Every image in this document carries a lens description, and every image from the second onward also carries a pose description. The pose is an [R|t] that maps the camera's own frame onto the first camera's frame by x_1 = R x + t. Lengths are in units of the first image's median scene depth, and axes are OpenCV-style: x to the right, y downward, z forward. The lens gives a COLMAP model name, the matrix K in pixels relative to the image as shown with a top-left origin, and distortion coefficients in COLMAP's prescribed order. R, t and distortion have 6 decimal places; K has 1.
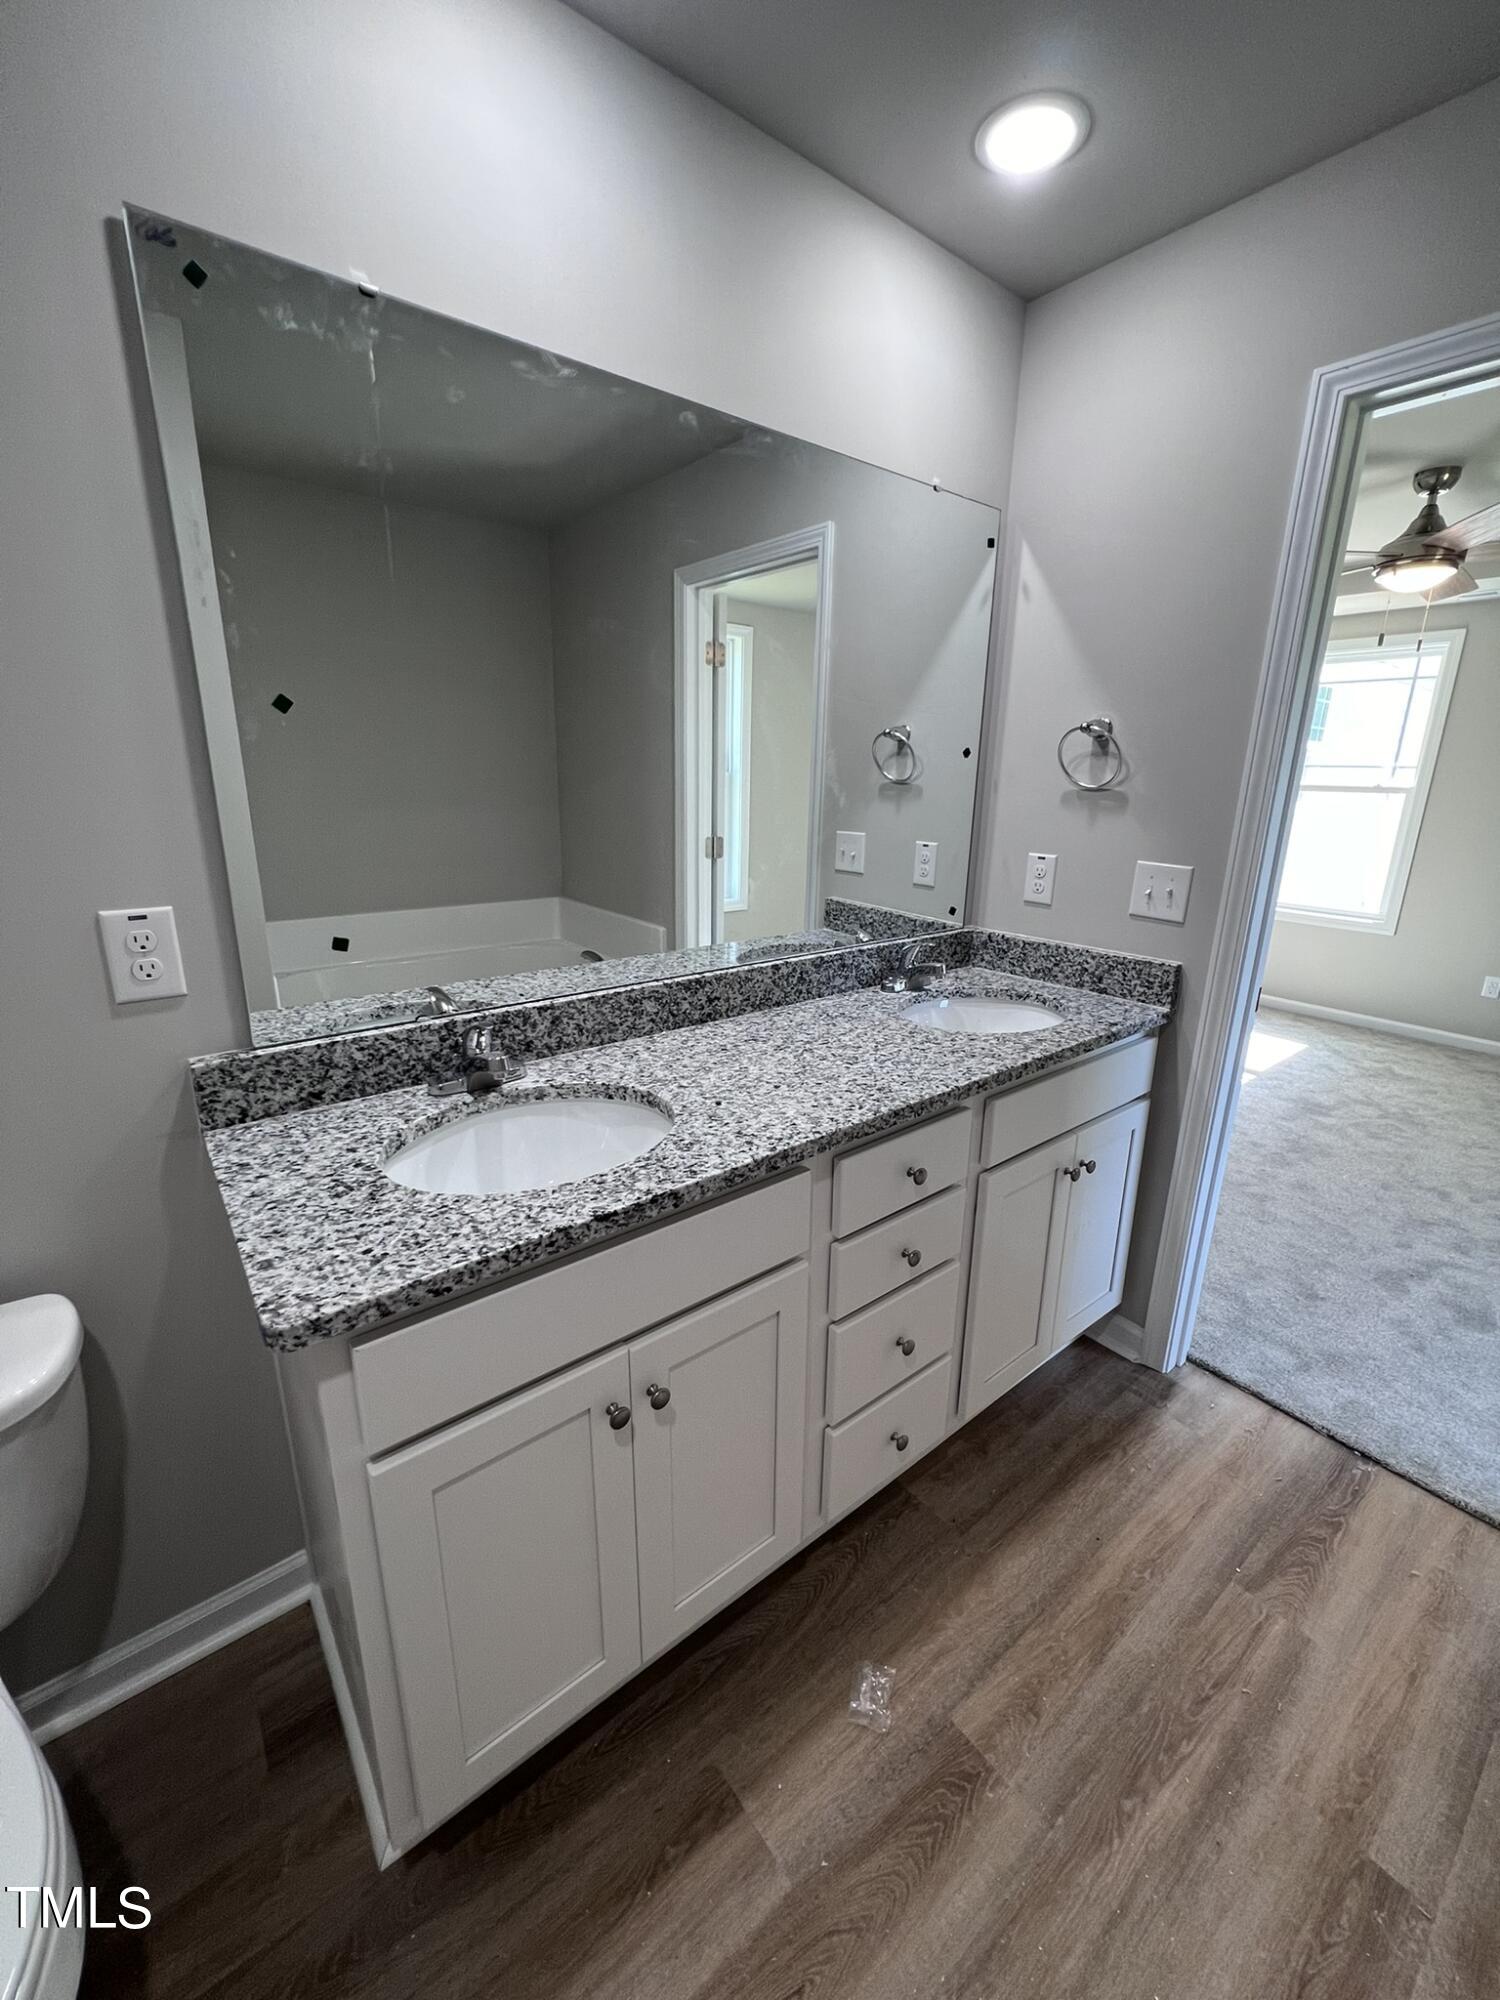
lens RADIAL K [[811.6, 0, 750.0], [0, 811.6, 1000.0], [0, 0, 1]] dist [0.002005, 0.000281]
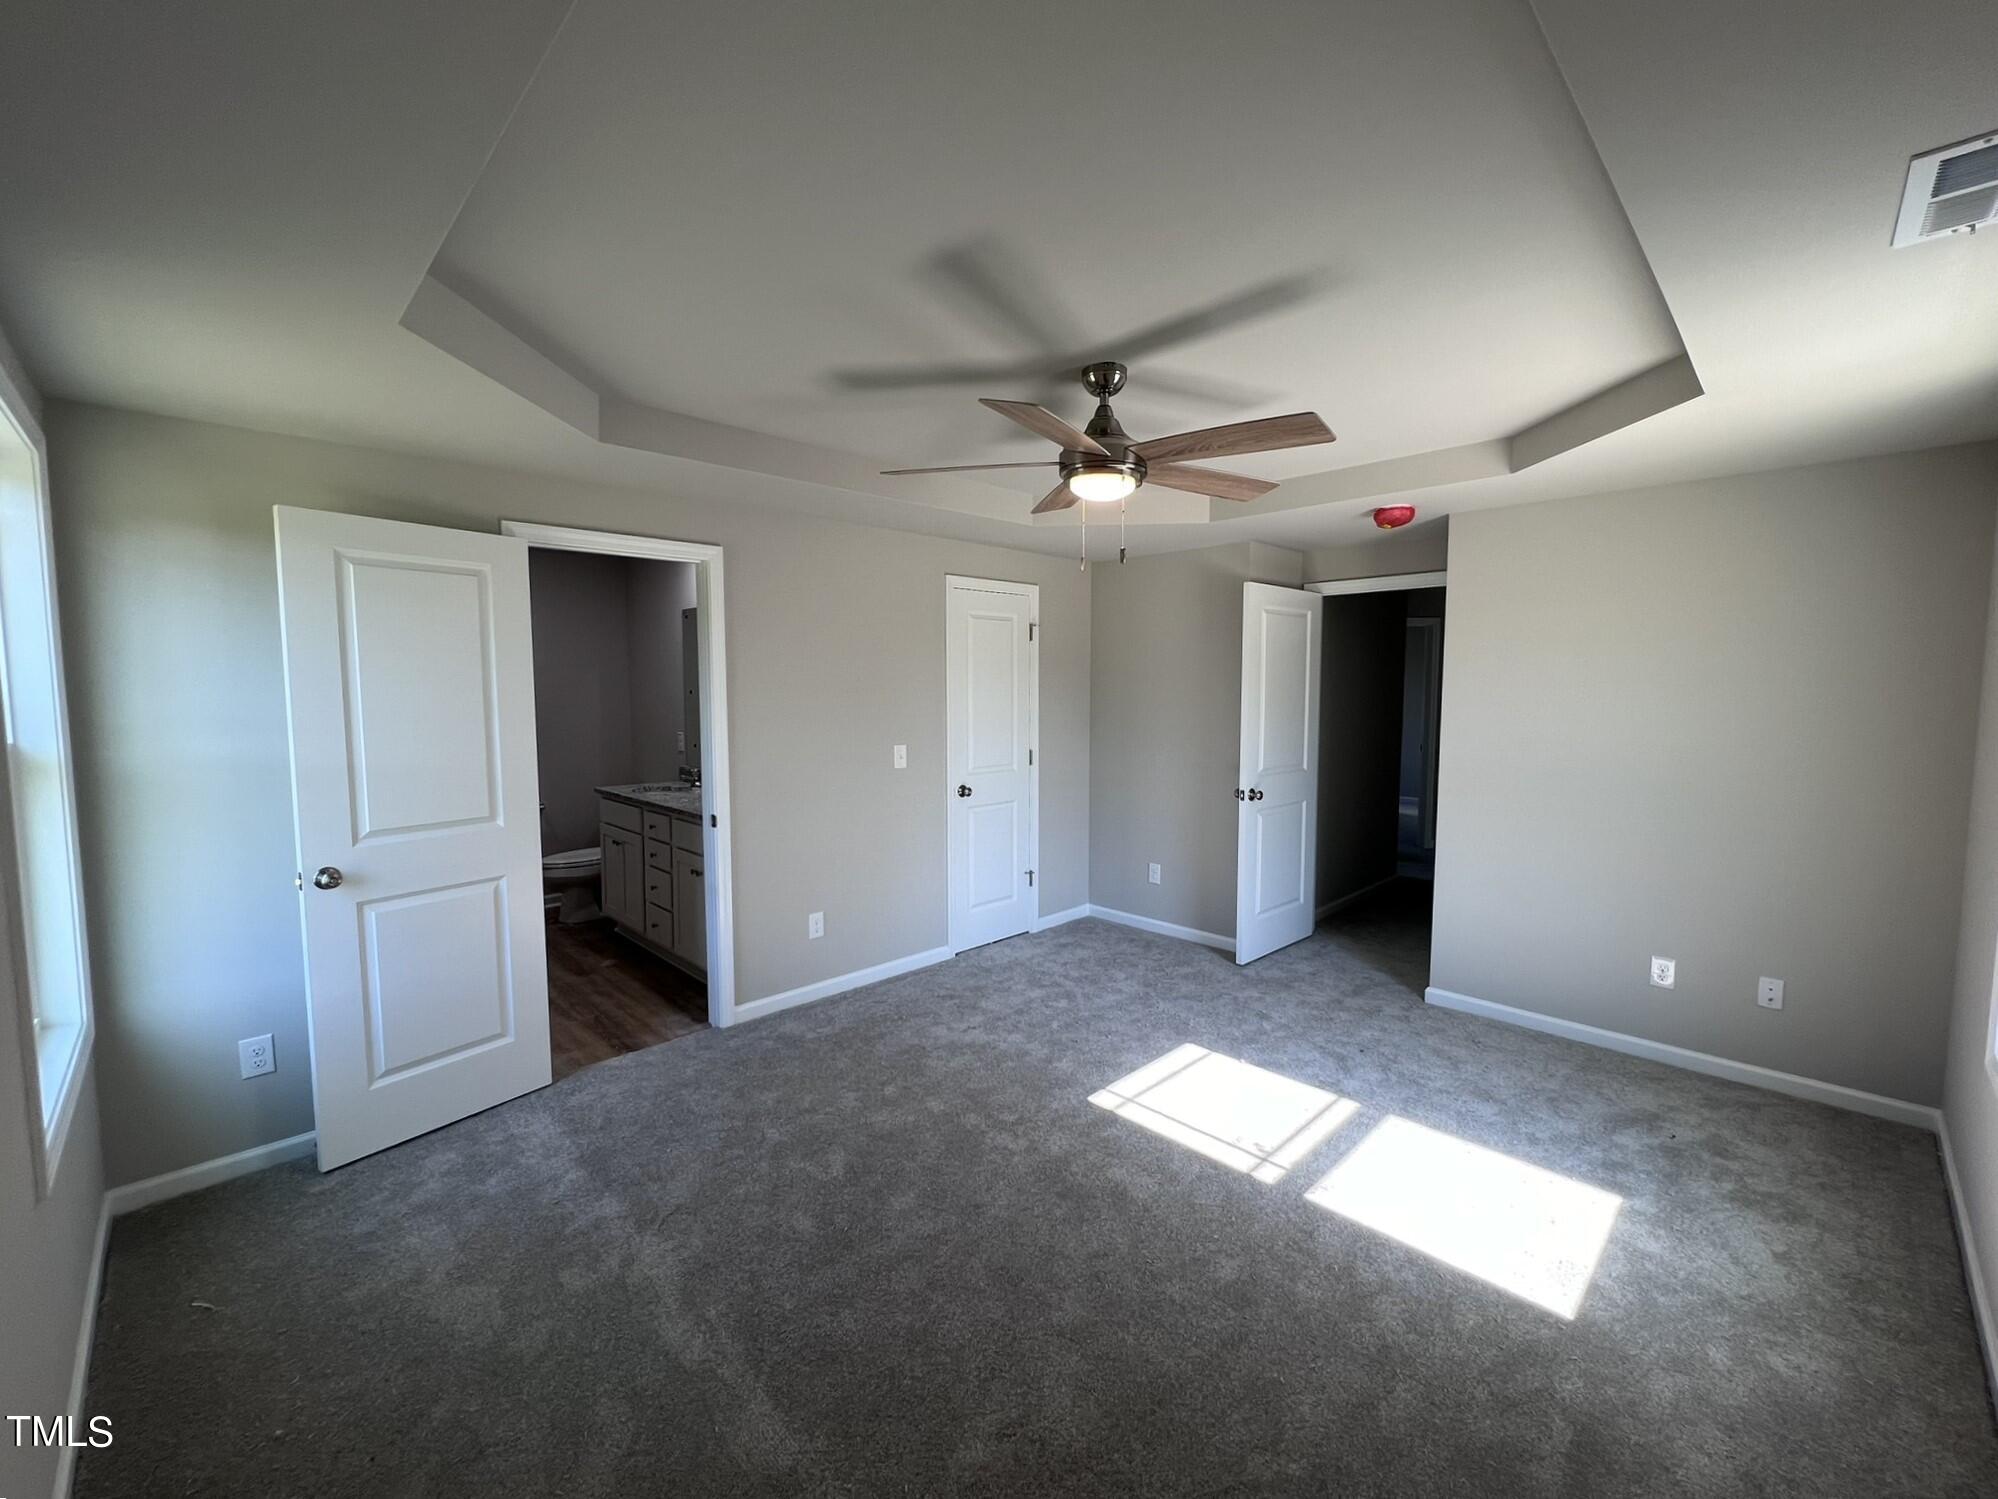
lens RADIAL K [[816.0, 0, 999.0], [0, 816.0, 749.5], [0, 0, 1]] dist [0.000954, 0.000036]
pose [[0.106155, 0.060818, -0.992488, 3.560486], [-0.277083, 0.960402, 0.029215, -0.557589], [0.954964, 0.271900, 0.118803, 1.841384]]
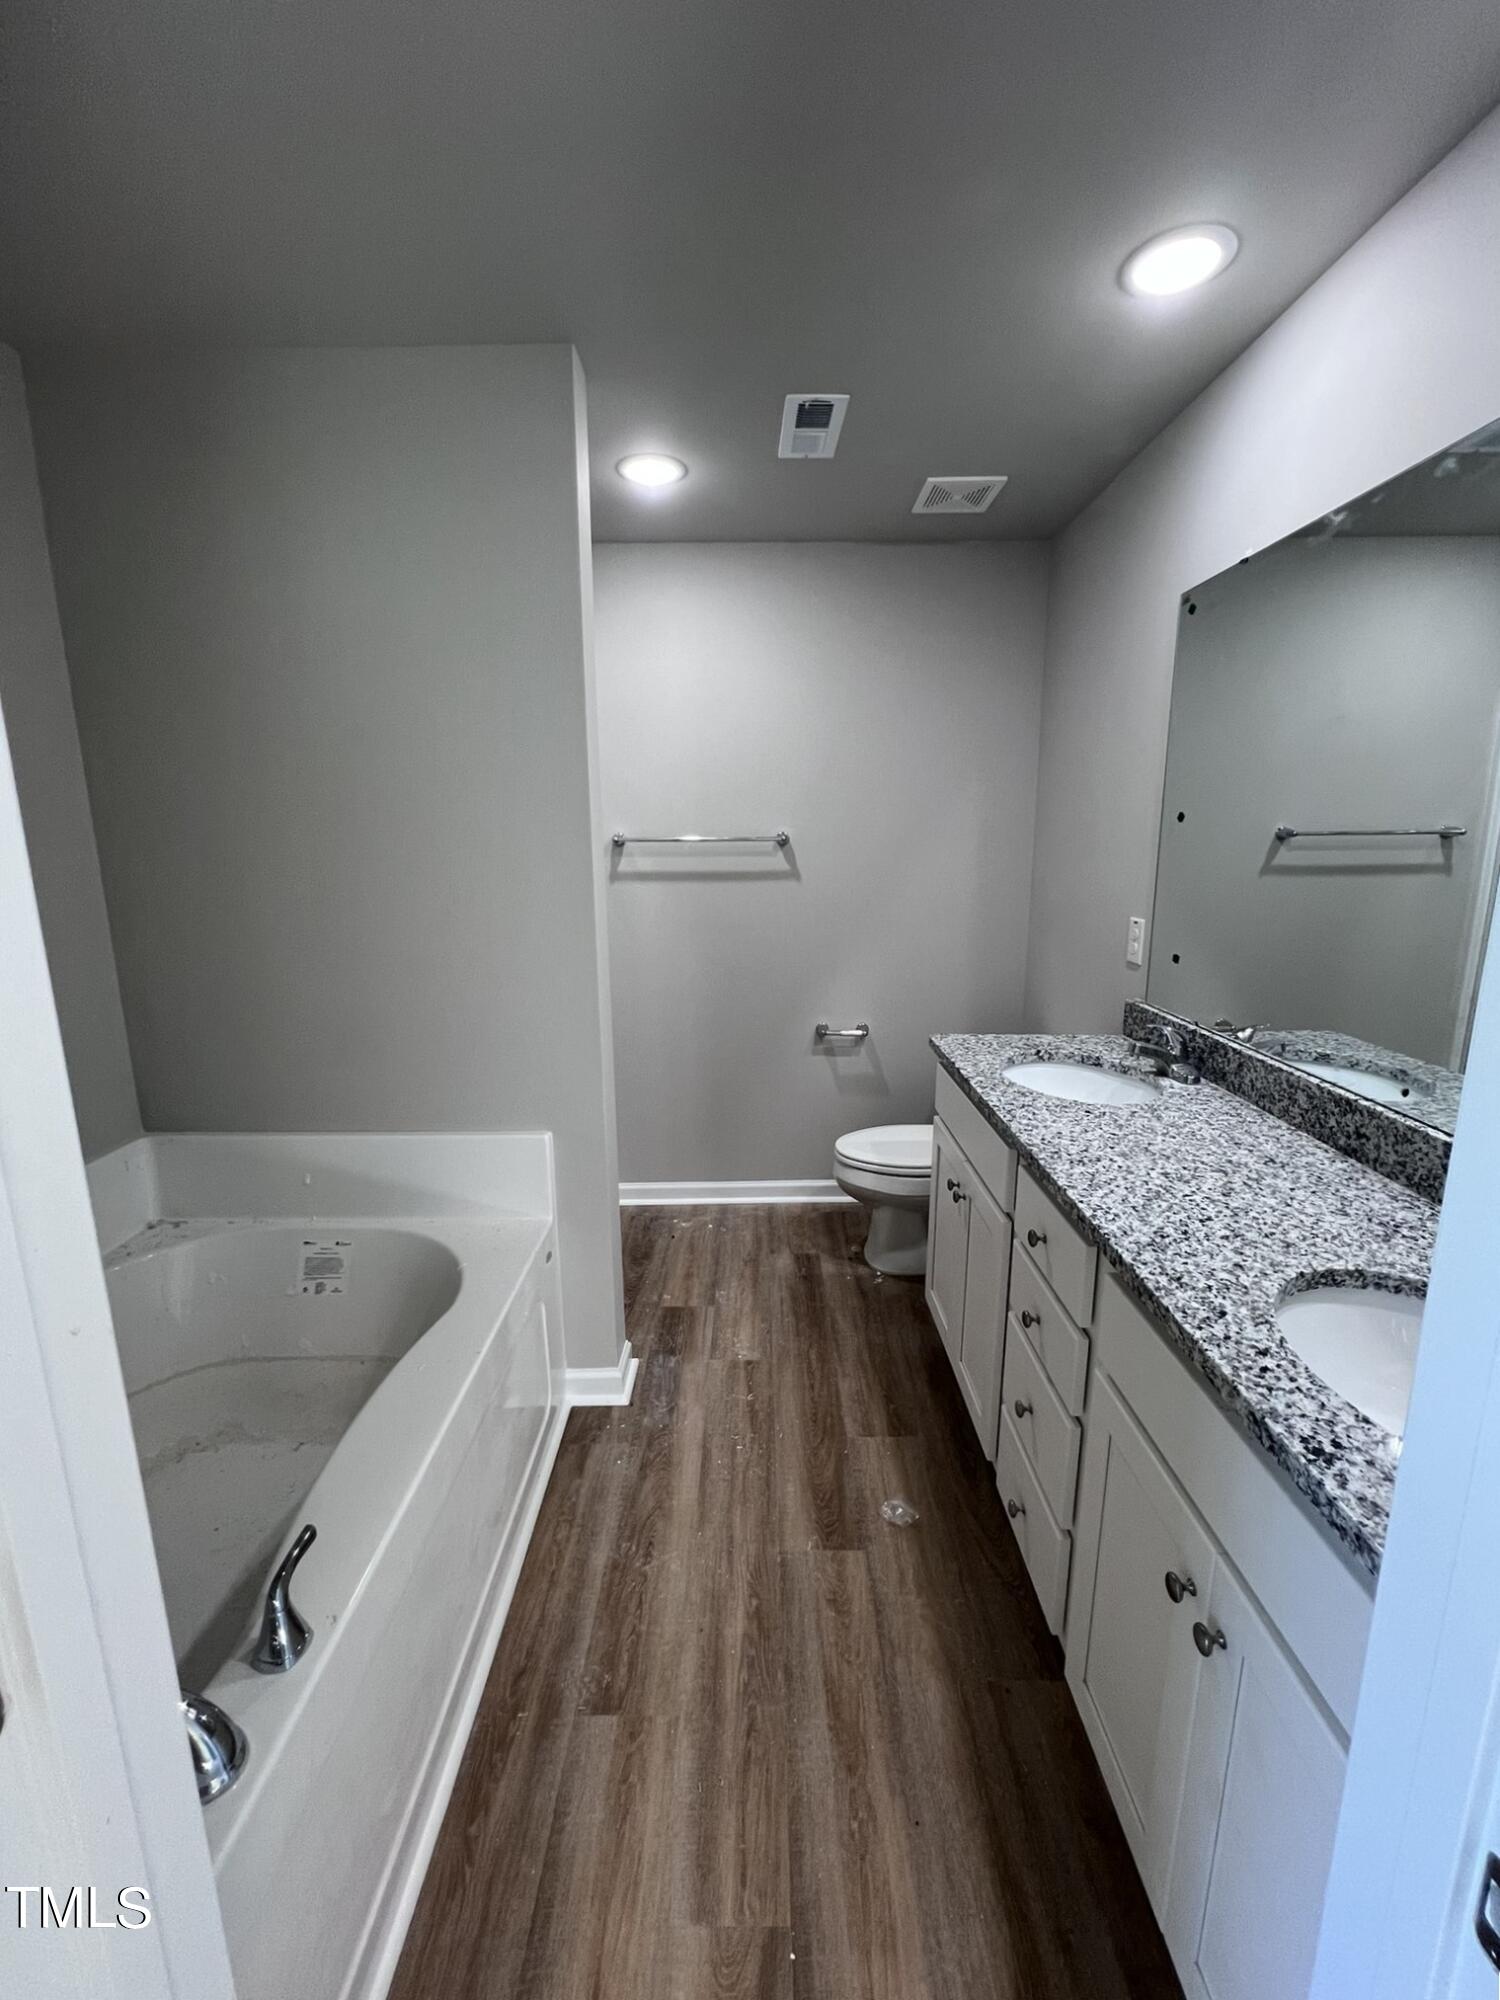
lens RADIAL K [[811.6, 0, 750.0], [0, 811.6, 1000.0], [0, 0, 1]] dist [0.002005, 0.000281]
pose [[-0.627596, 0.144287, -0.765052, 1.180876], [-0.217836, 0.910882, 0.350487, -0.345611], [0.747443, 0.386620, -0.540235, 1.162151]]
